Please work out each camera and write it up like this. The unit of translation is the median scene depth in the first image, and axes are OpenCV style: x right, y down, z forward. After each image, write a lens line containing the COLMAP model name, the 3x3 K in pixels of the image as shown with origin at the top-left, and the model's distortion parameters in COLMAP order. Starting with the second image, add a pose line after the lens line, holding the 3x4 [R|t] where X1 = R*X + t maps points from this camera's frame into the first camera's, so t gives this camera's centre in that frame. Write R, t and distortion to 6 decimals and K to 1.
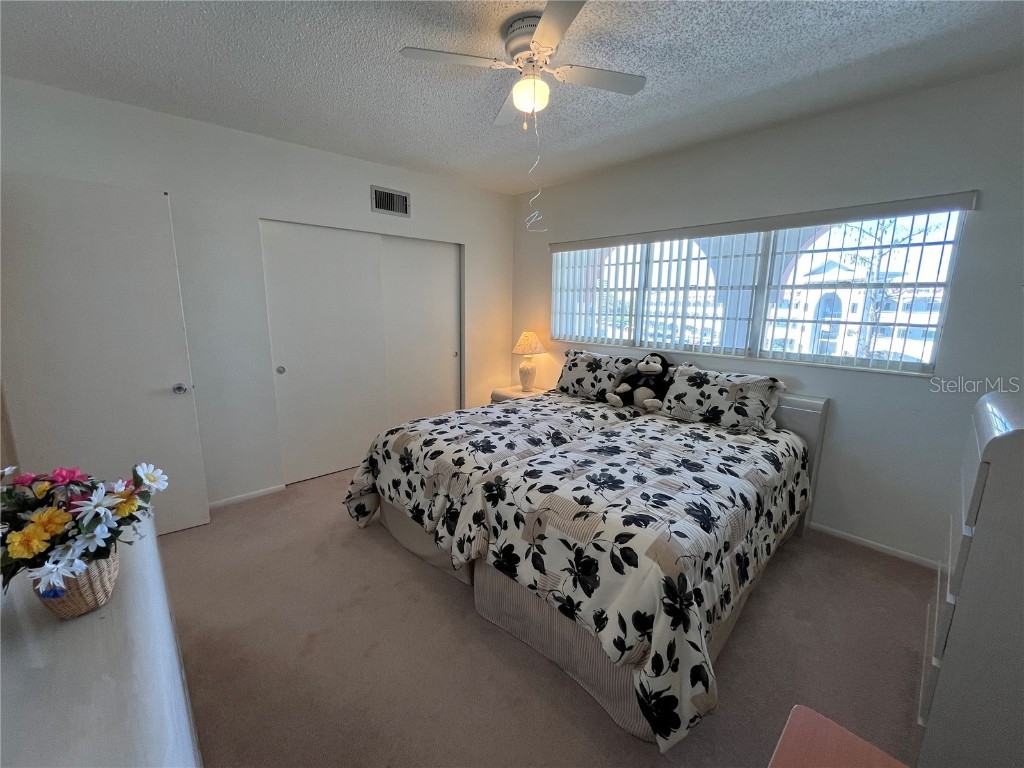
lens RADIAL K [[414.3, 0, 510.7], [0, 414.3, 382.7], [0, 0, 1]] dist [-0.002070, -0.000970]
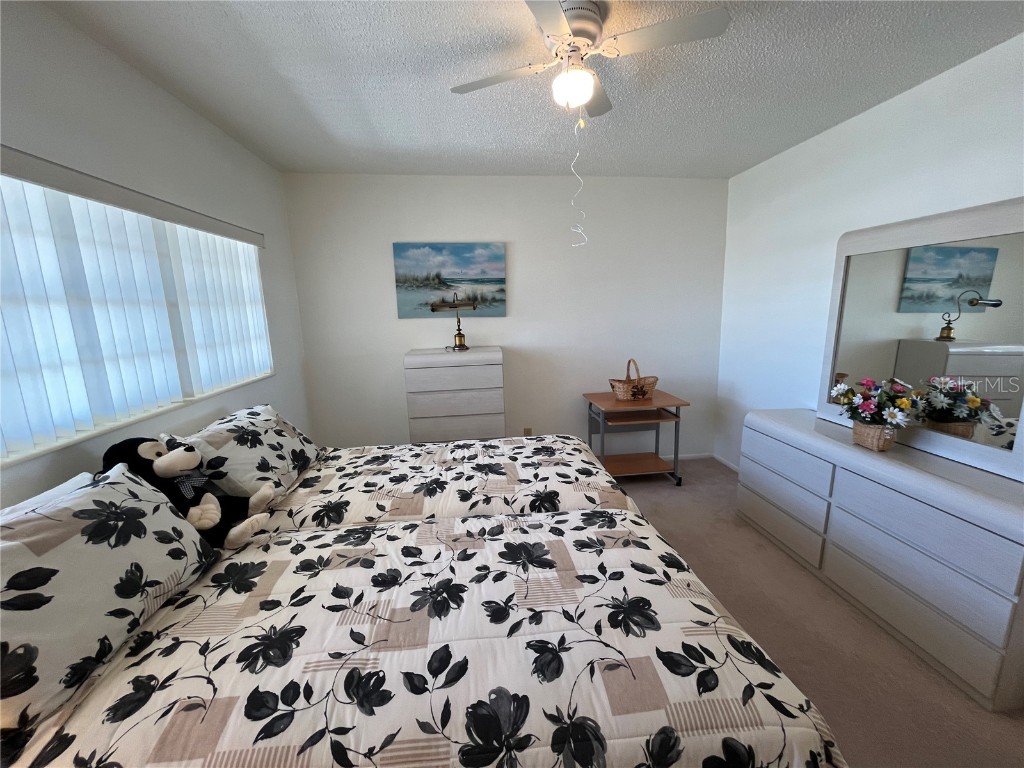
lens RADIAL K [[414.3, 0, 511.5], [0, 414.3, 382.9], [0, 0, 1]] dist [-0.002070, -0.000970]
pose [[-0.790999, -0.099258, 0.603713, -0.324864], [0.134301, 0.934516, 0.329612, -0.291658], [-0.596895, 0.341802, -0.725870, 1.397160]]
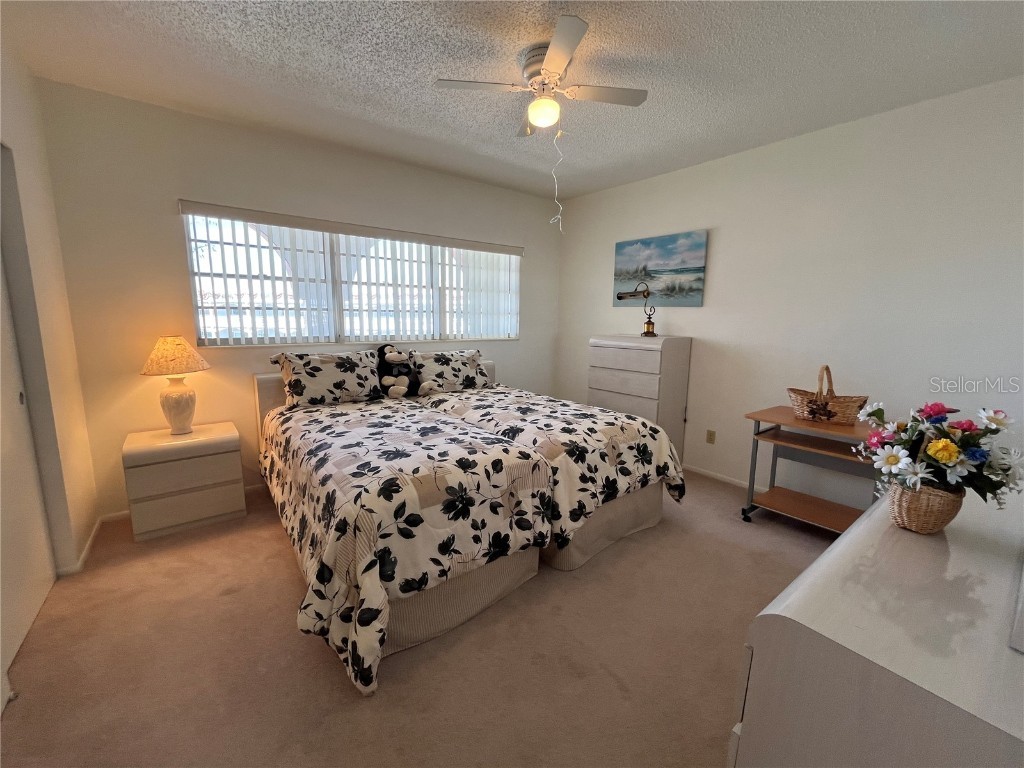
lens RADIAL K [[414.3, 0, 509.3], [0, 414.3, 383.7], [0, 0, 1]] dist [-0.002070, -0.000970]
pose [[0.105321, -0.166194, 0.980452, -0.882959], [0.176860, 0.973348, 0.145991, -0.097067], [-0.978585, 0.158027, 0.131907, 0.757746]]
